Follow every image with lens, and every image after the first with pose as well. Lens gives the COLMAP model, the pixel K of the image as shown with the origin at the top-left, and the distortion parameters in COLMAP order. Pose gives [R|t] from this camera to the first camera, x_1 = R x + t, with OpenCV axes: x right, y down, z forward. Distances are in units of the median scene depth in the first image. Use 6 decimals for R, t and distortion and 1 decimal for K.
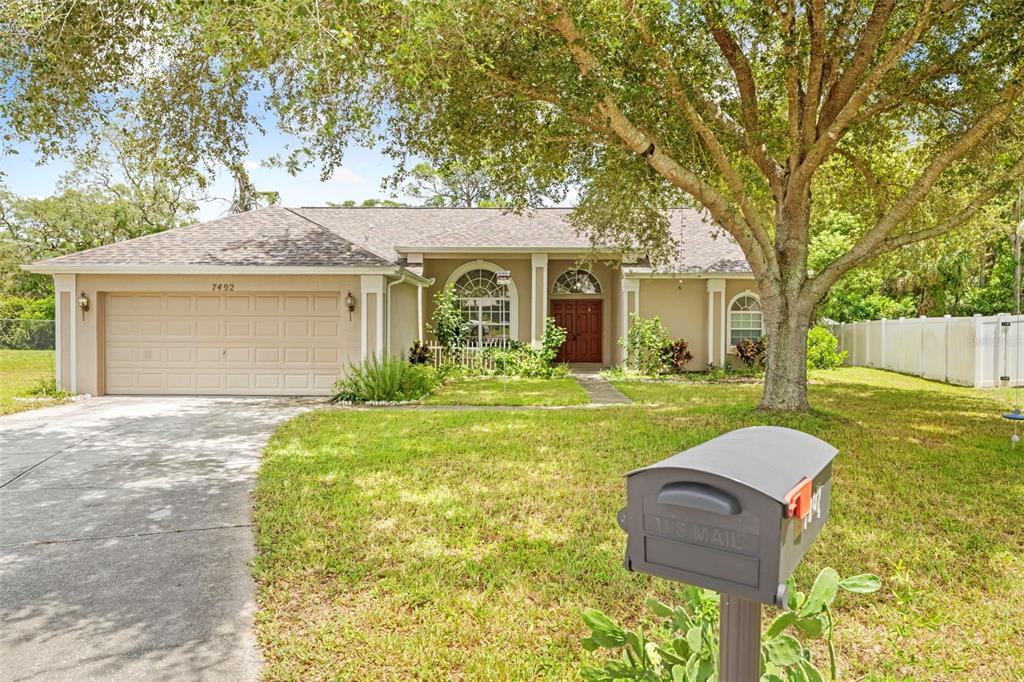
lens RADIAL K [[770.3, 0, 512.0], [0, 770.3, 341.0], [0, 0, 1]] dist [-0.000595, -0.000351]
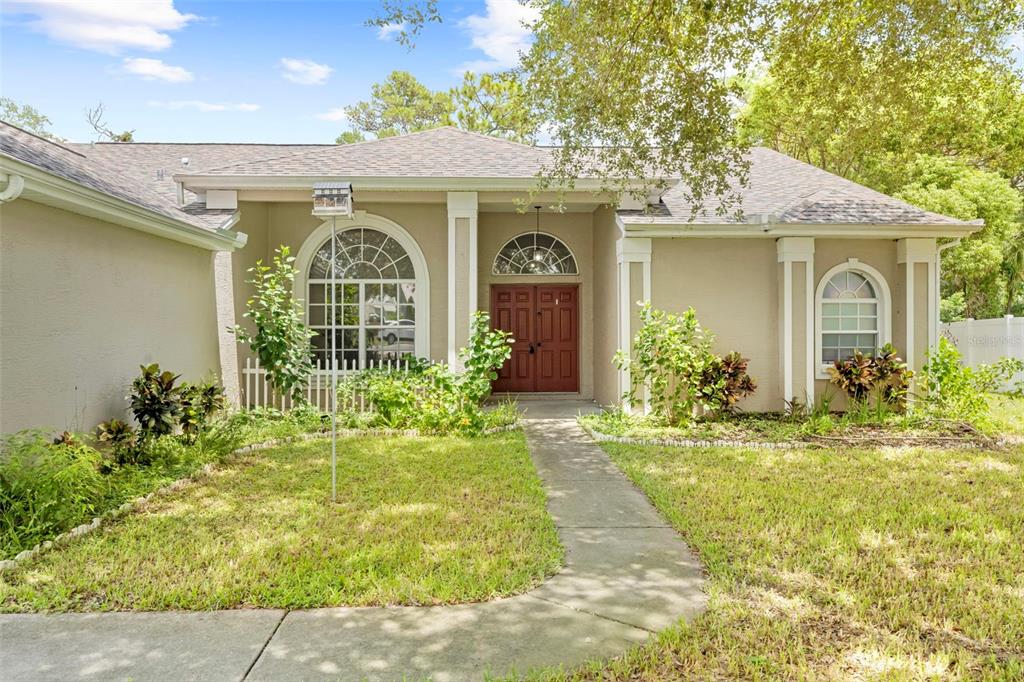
lens RADIAL K [[702.0, 0, 511.2], [0, 702.0, 325.9], [0, 0, 1]] dist [-0.001018, -0.000466]
pose [[0.999350, -0.005496, 0.035616, 0.053255], [0.006552, 0.999540, -0.029606, -0.007320], [-0.035437, 0.029820, 0.998927, 0.534841]]
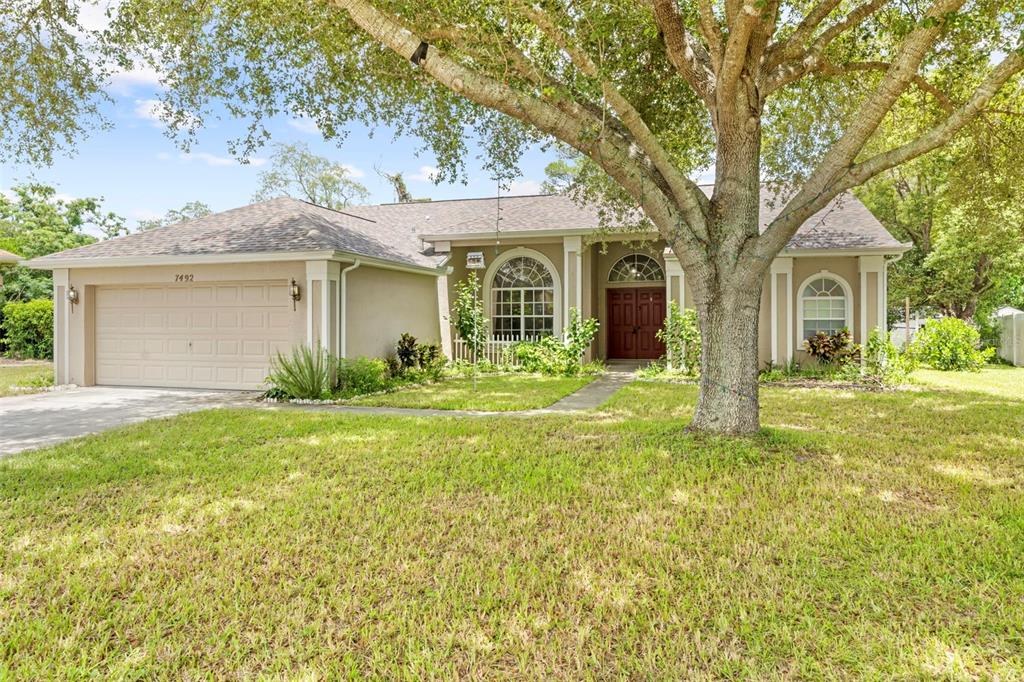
lens RADIAL K [[702.0, 0, 511.2], [0, 702.0, 325.9], [0, 0, 1]] dist [-0.001018, -0.000466]
pose [[0.952478, -0.003529, -0.304588, 0.221566], [-0.001501, 0.999866, -0.016278, 0.003917], [0.304605, 0.015962, 0.952345, 0.211735]]
